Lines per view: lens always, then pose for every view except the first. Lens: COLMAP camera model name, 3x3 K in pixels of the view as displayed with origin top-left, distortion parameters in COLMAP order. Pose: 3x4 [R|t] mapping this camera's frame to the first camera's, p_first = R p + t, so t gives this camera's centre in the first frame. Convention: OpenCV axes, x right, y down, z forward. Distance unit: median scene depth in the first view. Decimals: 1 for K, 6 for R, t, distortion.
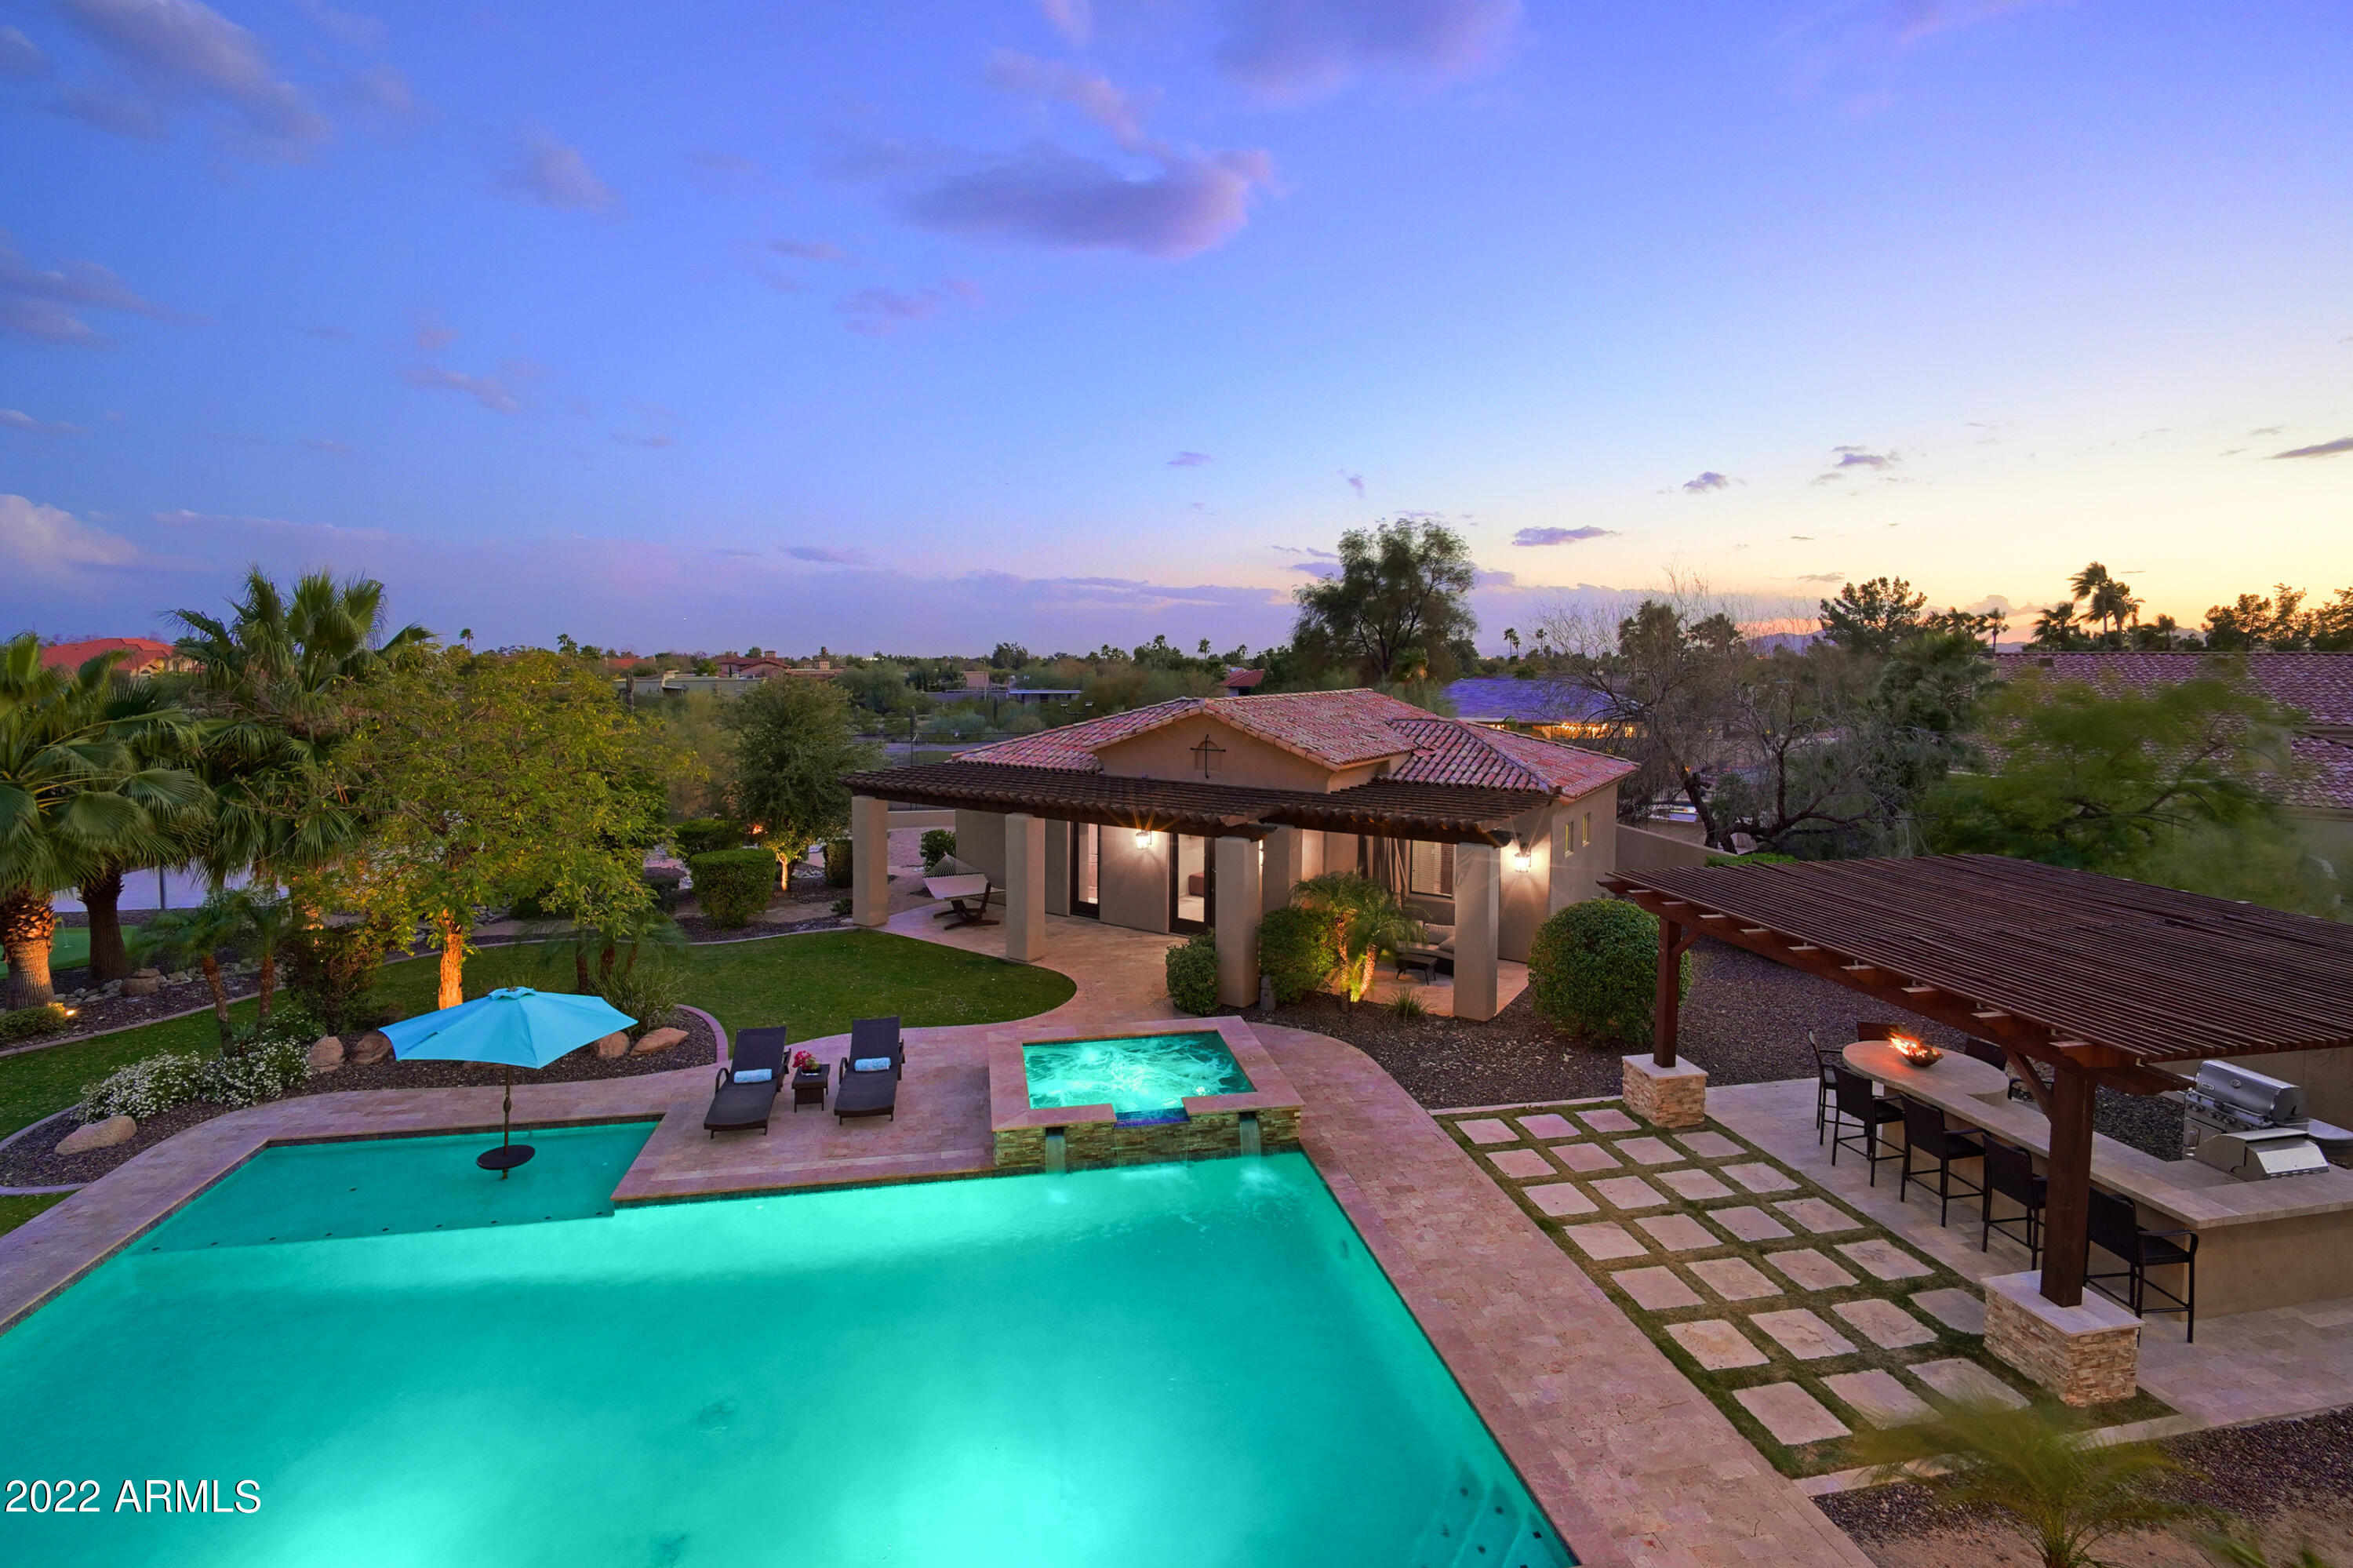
lens RADIAL K [[1056.3, 0, 1176.5], [0, 1056.3, 784.0], [0, 0, 1]] dist [-0.001428, -0.000143]
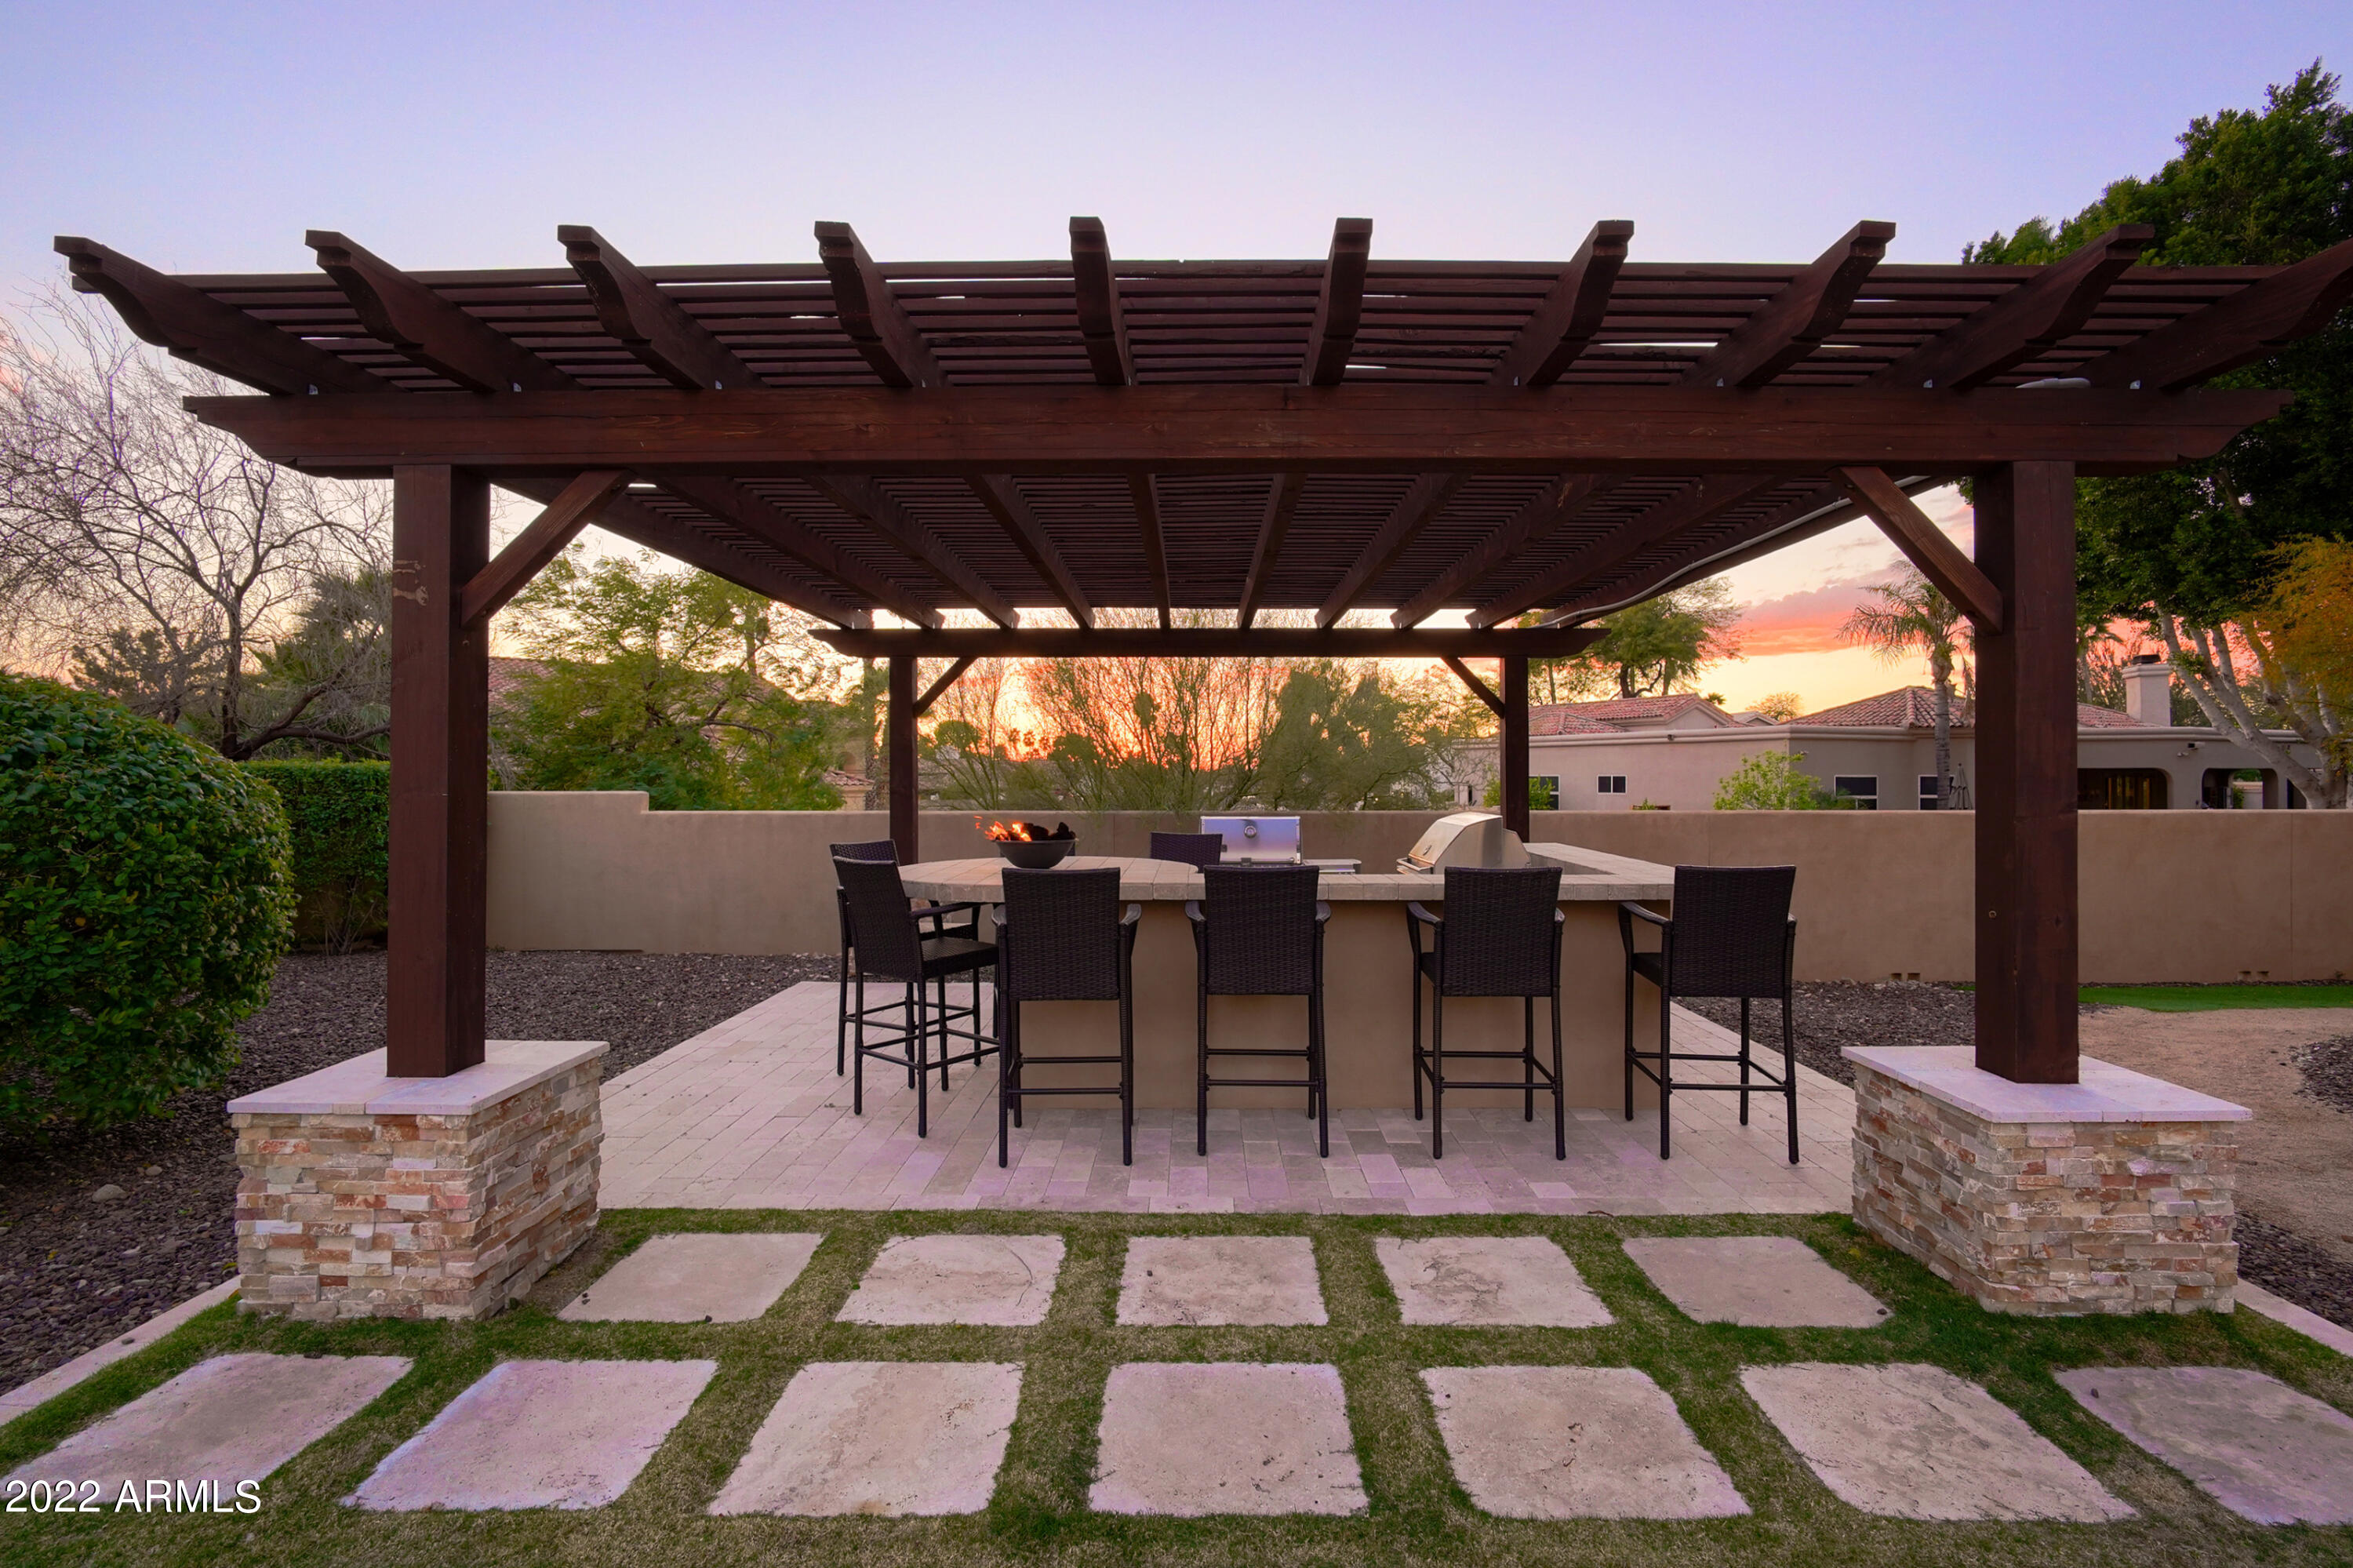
lens RADIAL K [[1056.3, 0, 1176.5], [0, 1056.3, 784.0], [0, 0, 1]] dist [-0.001428, -0.000143]
pose [[0.195461, 0.007541, 0.980682, 0.255917], [0.109876, 0.993506, -0.029539, 0.232025], [-0.974537, 0.113528, 0.193364, 0.796060]]
